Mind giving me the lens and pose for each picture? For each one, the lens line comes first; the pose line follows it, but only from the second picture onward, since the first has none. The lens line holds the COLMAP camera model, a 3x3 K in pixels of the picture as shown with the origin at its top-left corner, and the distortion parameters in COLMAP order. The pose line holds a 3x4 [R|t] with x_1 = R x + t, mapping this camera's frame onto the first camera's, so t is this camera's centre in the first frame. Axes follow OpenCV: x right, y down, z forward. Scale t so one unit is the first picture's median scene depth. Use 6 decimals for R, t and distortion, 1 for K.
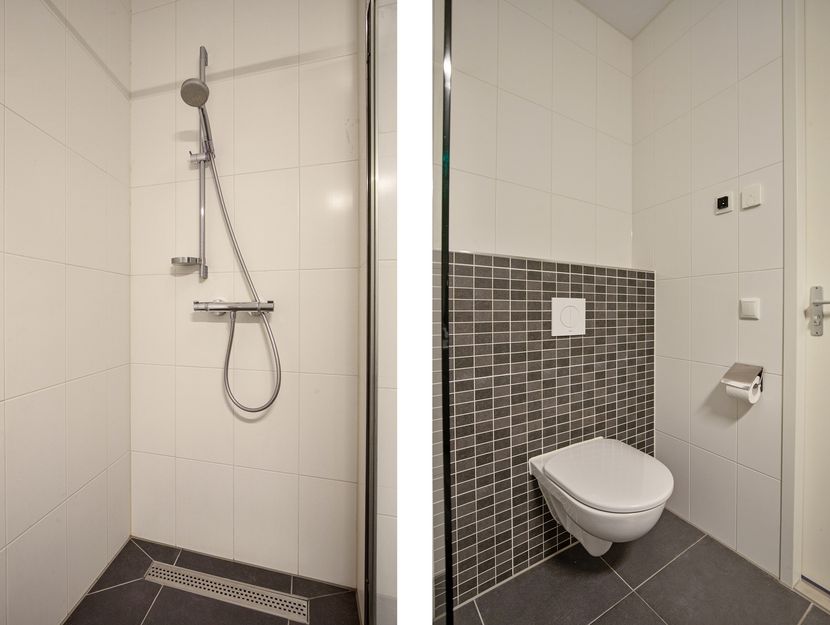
lens RADIAL K [[510.9, 0, 415.1], [0, 510.9, 309.3], [0, 0, 1]] dist [-0.013544, -0.000948]
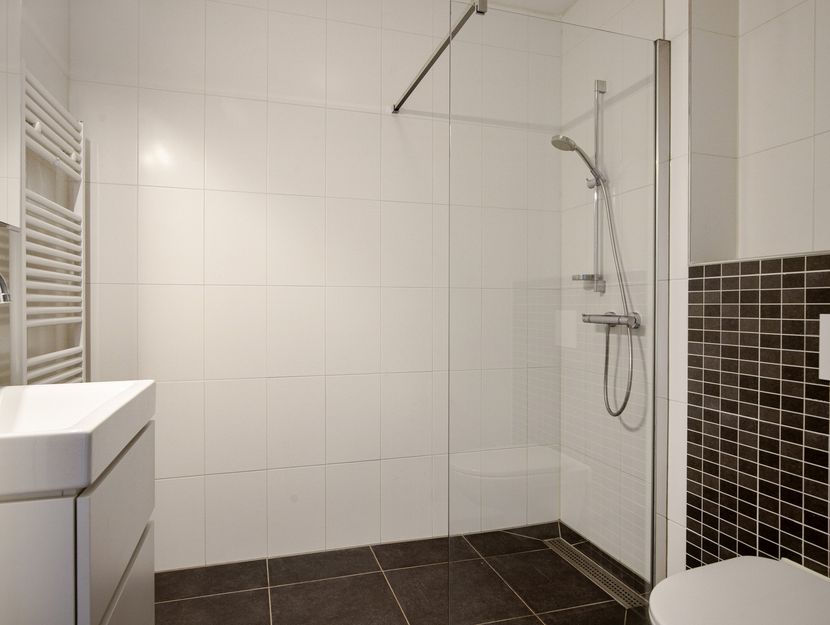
lens RADIAL K [[510.9, 0, 414.7], [0, 510.9, 313.0], [0, 0, 1]] dist [-0.013544, -0.000948]
pose [[-0.402670, -0.012507, -0.915260, 1.030429], [-0.025847, 0.999663, -0.002289, -0.010850], [0.914980, 0.022735, -0.402858, 0.827141]]
